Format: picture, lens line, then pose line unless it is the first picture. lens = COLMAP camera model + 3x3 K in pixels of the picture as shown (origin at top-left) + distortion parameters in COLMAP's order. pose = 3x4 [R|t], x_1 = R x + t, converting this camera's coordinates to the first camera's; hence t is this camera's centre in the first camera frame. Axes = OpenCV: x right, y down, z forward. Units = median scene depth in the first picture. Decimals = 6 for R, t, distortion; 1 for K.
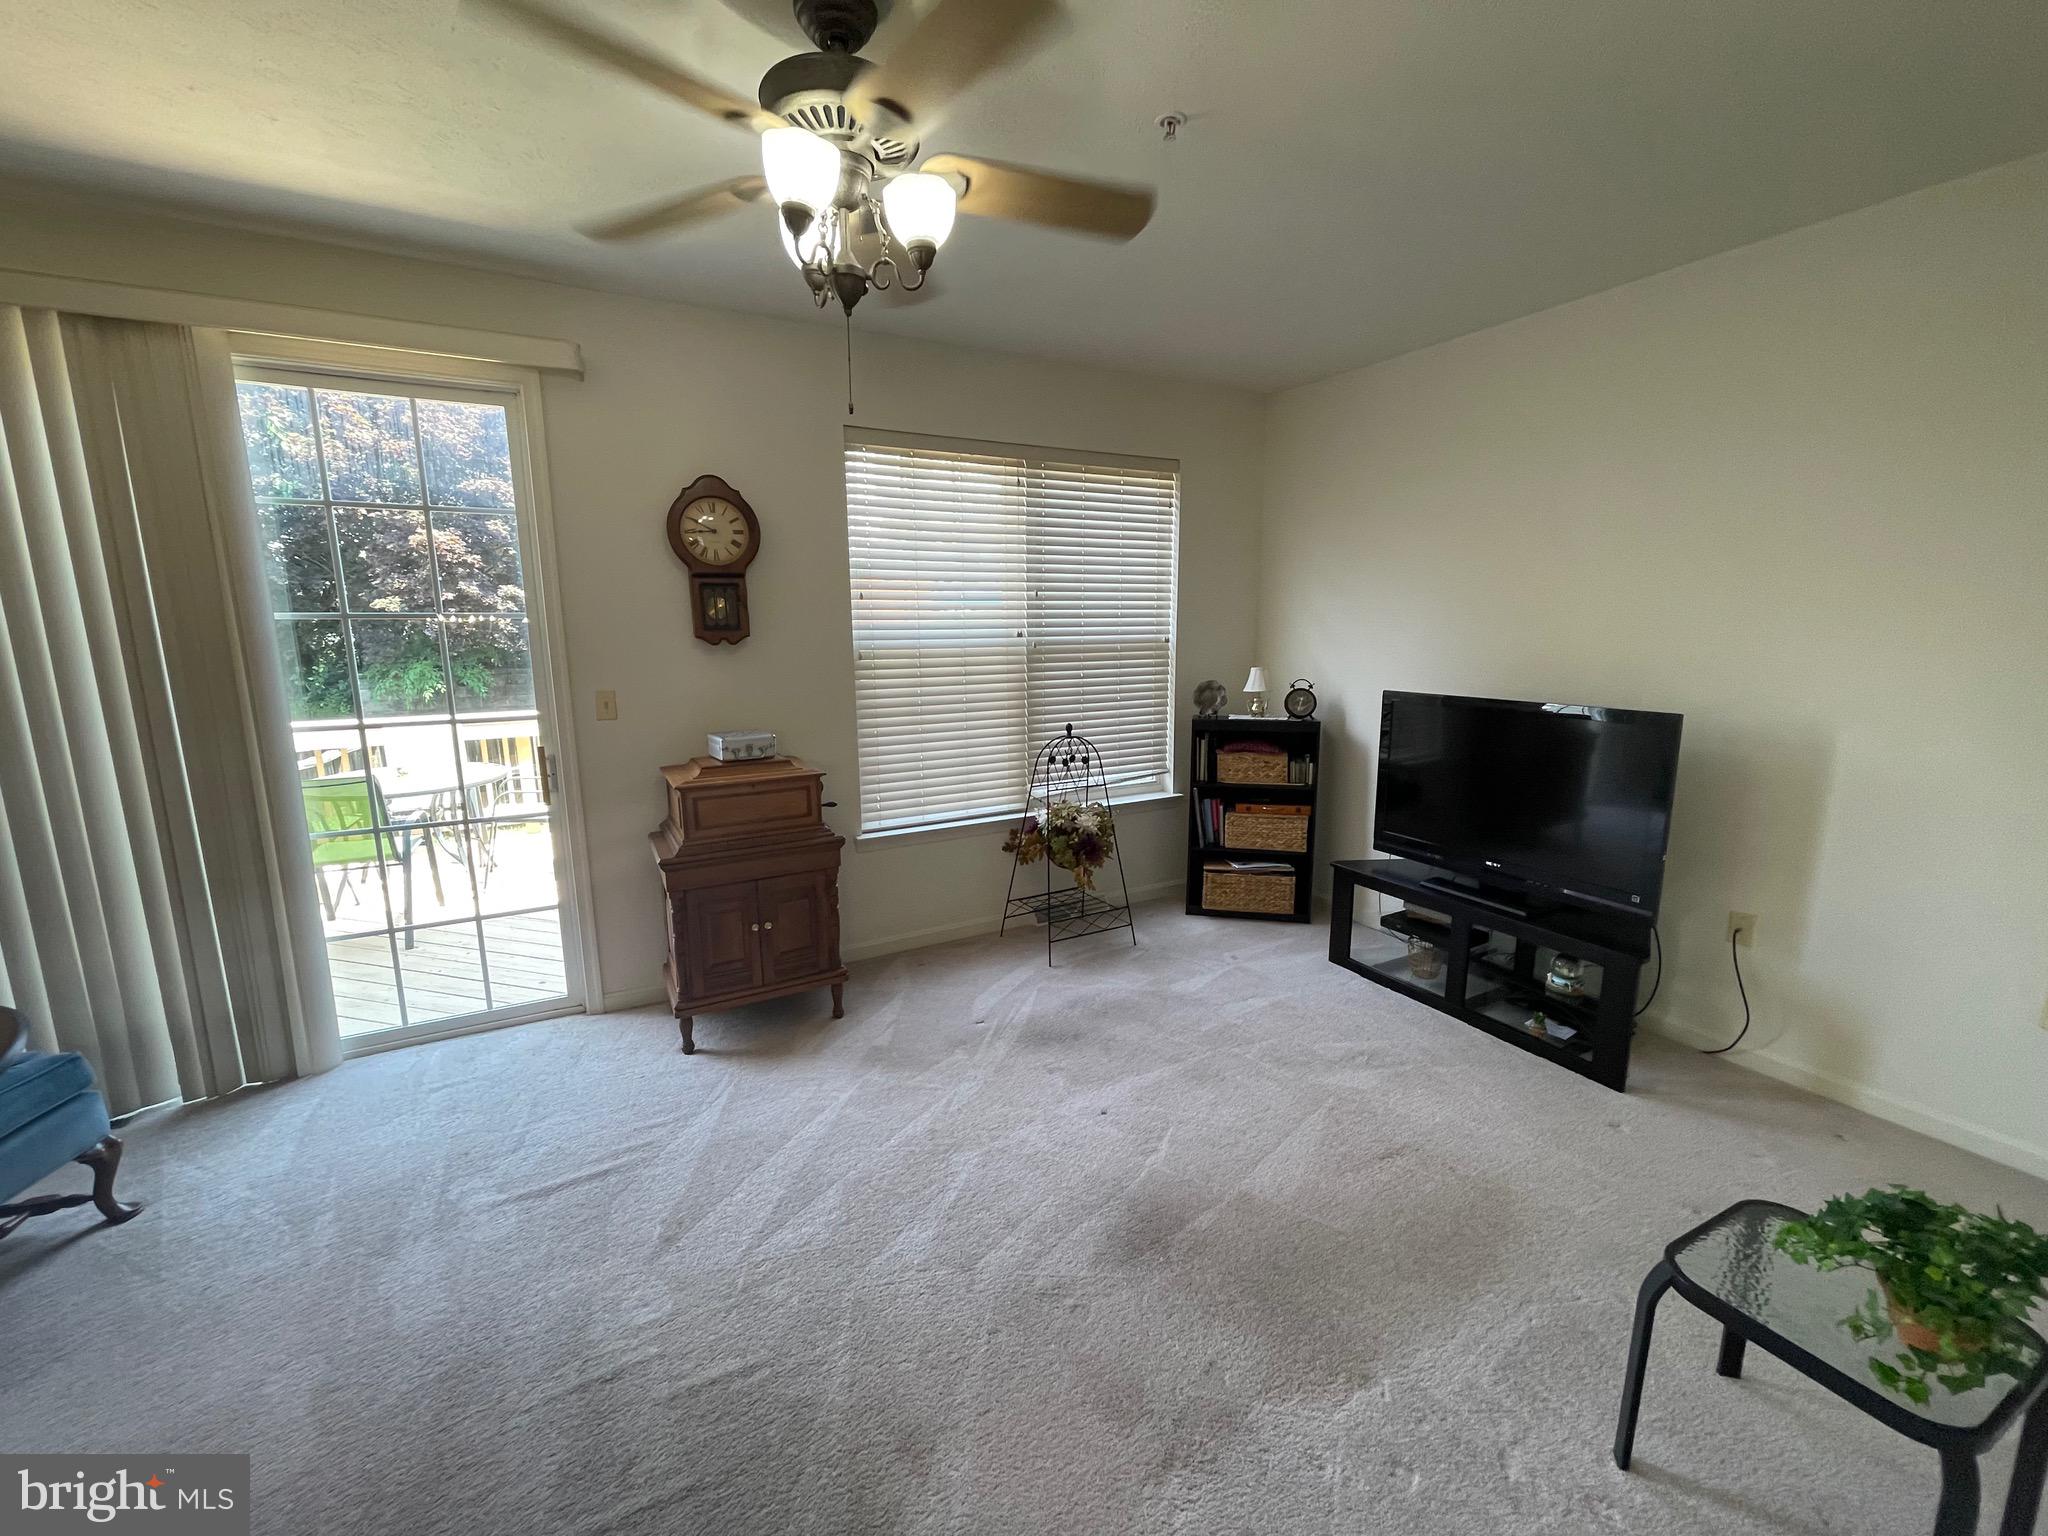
lens RADIAL K [[822.1, 0, 1010.8], [0, 822.1, 764.0], [0, 0, 1]] dist [-0.003364, 0.001102]
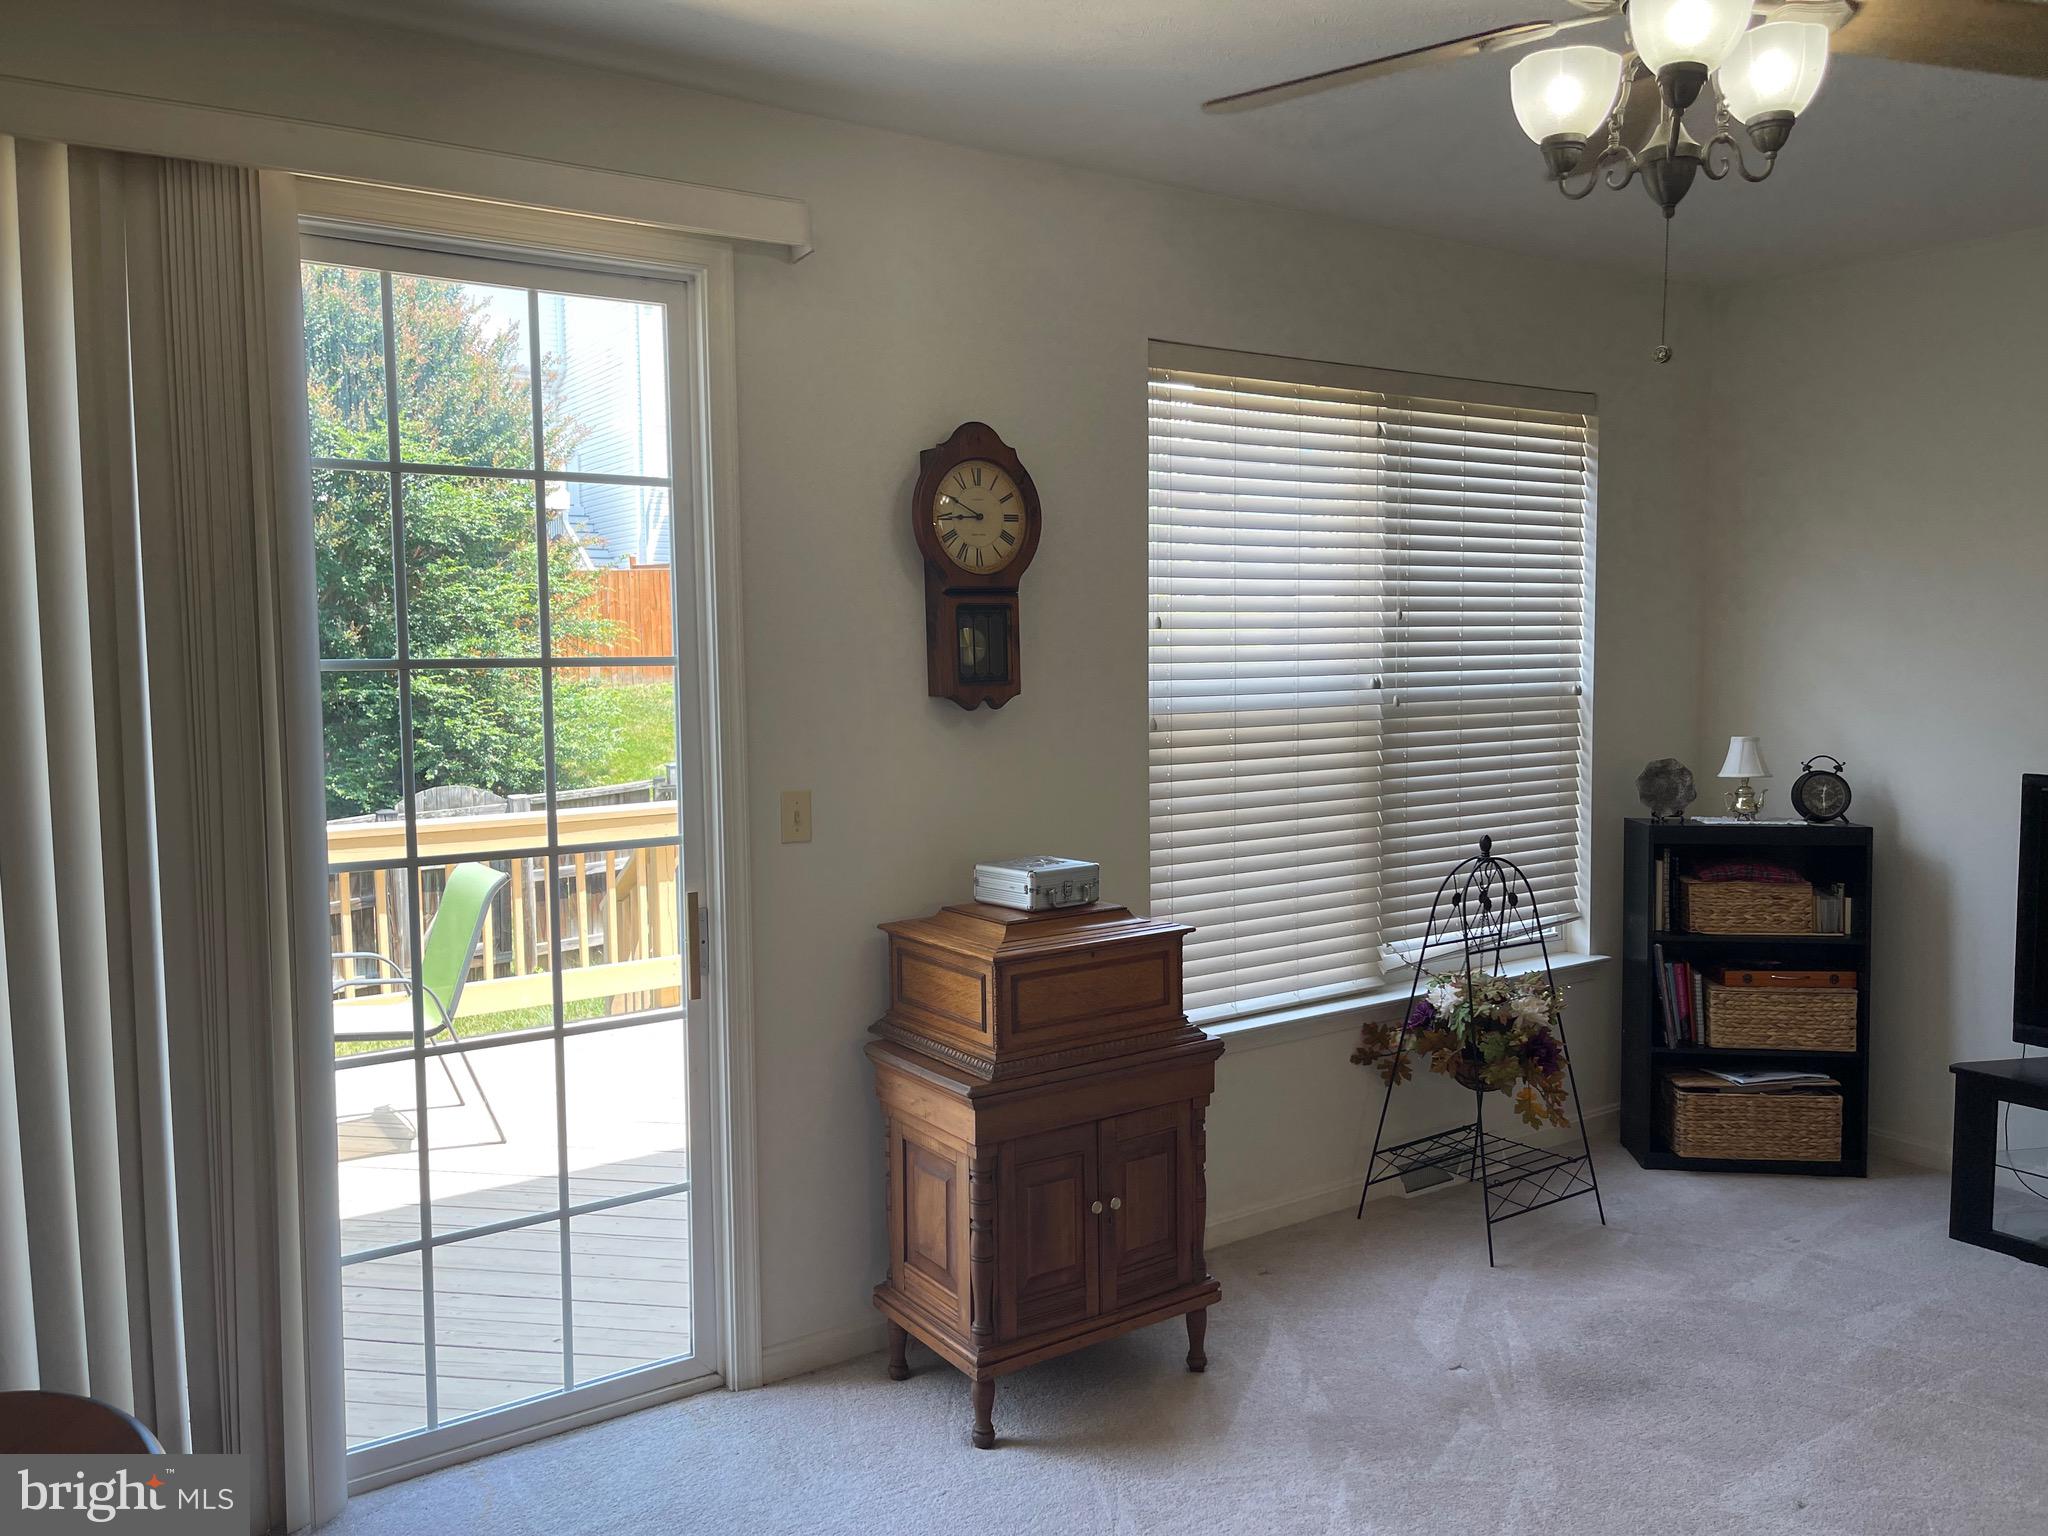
lens RADIAL K [[1538.2, 0, 1027.0], [0, 1538.2, 764.6], [0, 0, 1]] dist [0.049415, -0.064283]
pose [[0.995226, -0.011634, 0.096903, -0.380933], [0.020931, 0.995211, -0.095486, -0.002469], [-0.095328, 0.097059, 0.990703, -0.060328]]
